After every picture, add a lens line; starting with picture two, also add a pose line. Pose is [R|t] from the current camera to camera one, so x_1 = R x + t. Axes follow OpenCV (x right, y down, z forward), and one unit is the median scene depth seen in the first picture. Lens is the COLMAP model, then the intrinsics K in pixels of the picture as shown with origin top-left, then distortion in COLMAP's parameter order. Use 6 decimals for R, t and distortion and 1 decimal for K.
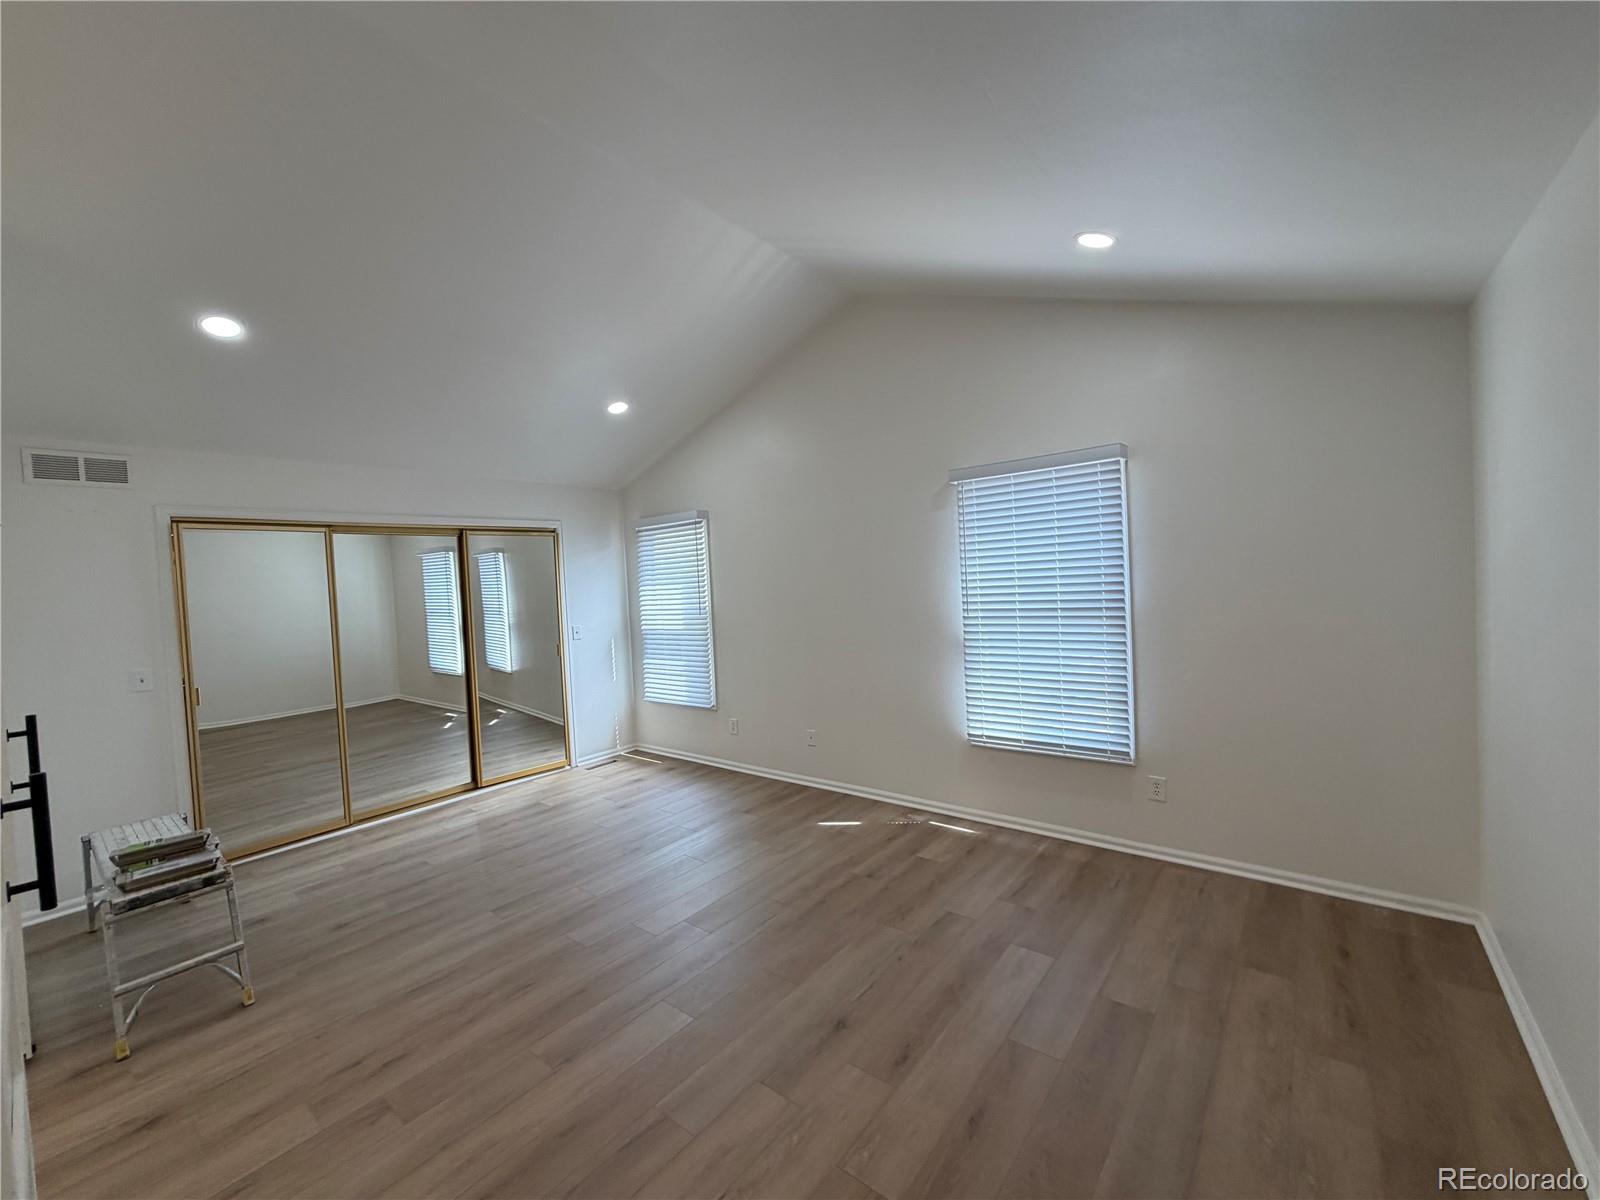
lens RADIAL K [[642.0, 0, 793.9], [0, 642.0, 597.3], [0, 0, 1]] dist [0.000469, 0.000264]
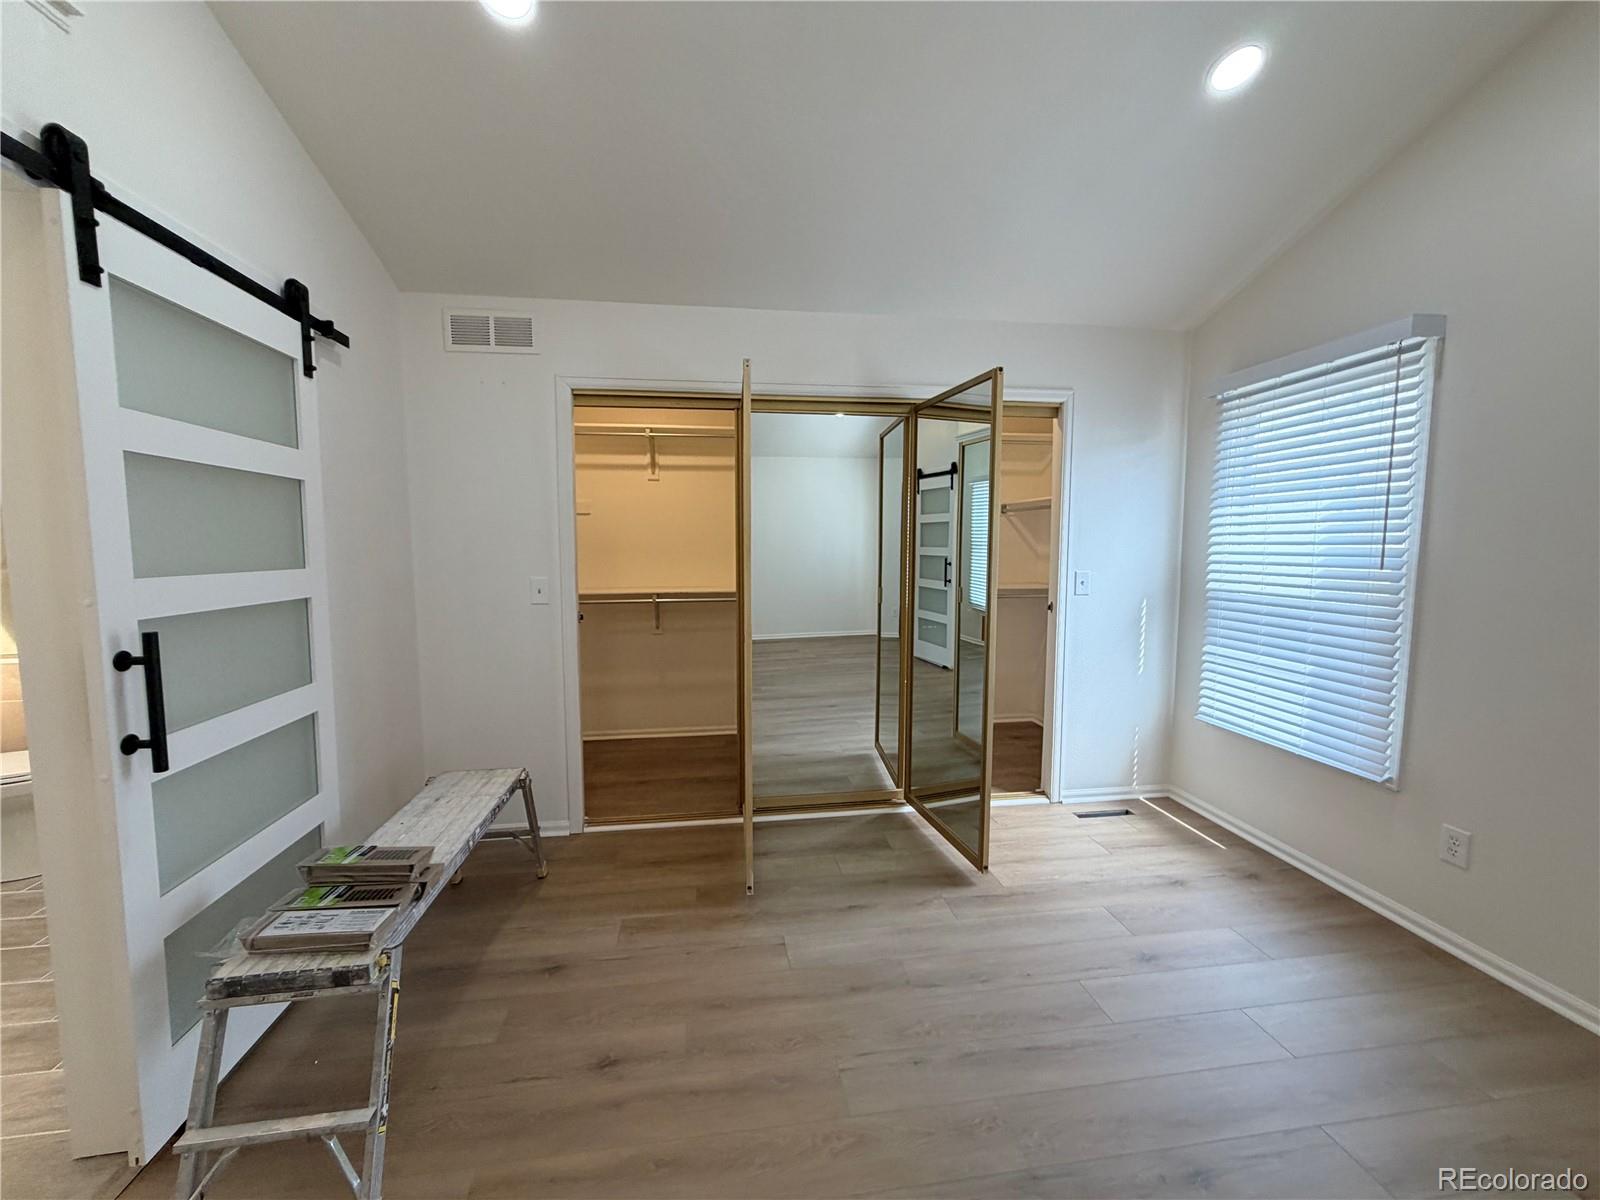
lens RADIAL K [[642.0, 0, 793.9], [0, 642.0, 597.3], [0, 0, 1]] dist [0.000469, 0.000264]
pose [[0.736336, 0.108260, -0.667899, -0.146829], [-0.054318, 0.993389, 0.101135, 0.024352], [0.674433, -0.038190, 0.737348, 0.413205]]
